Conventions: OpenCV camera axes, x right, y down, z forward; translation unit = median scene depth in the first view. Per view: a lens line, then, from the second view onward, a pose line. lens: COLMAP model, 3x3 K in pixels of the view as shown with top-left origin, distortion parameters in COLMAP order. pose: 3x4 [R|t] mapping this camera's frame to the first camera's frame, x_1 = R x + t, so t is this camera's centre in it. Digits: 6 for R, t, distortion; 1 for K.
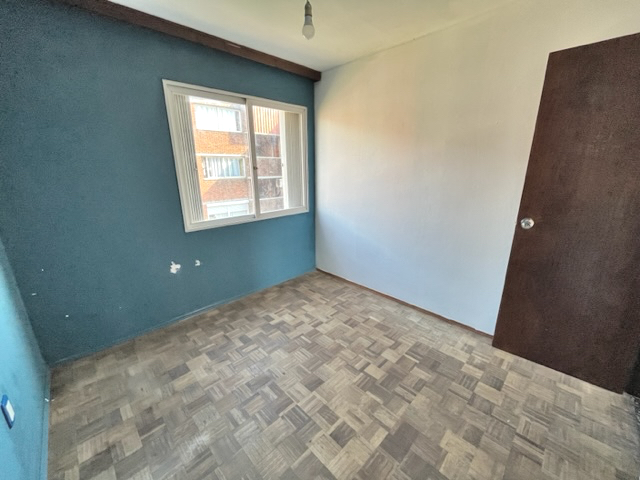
lens RADIAL K [[258.7, 0, 320.0], [0, 258.7, 240.0], [0, 0, 1]] dist [-0.000454, 0.000035]
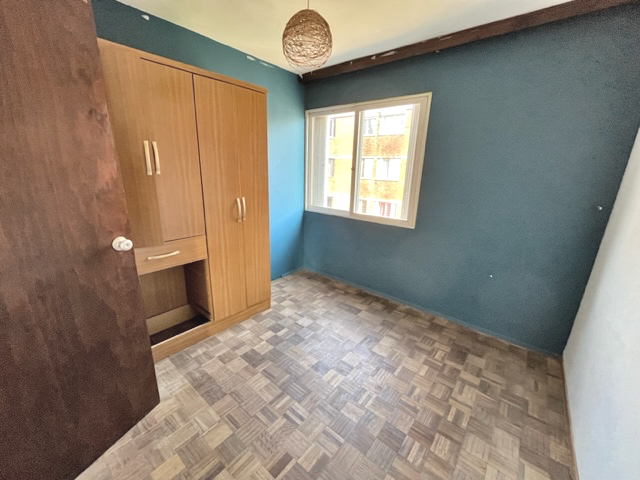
lens RADIAL K [[258.7, 0, 320.0], [0, 258.7, 240.0], [0, 0, 1]] dist [-0.000454, 0.000035]
pose [[0.093716, 0.271075, -0.957985, 0.751189], [-0.301556, 0.924749, 0.232170, -0.189110], [0.948831, 0.267129, 0.168408, 0.675680]]
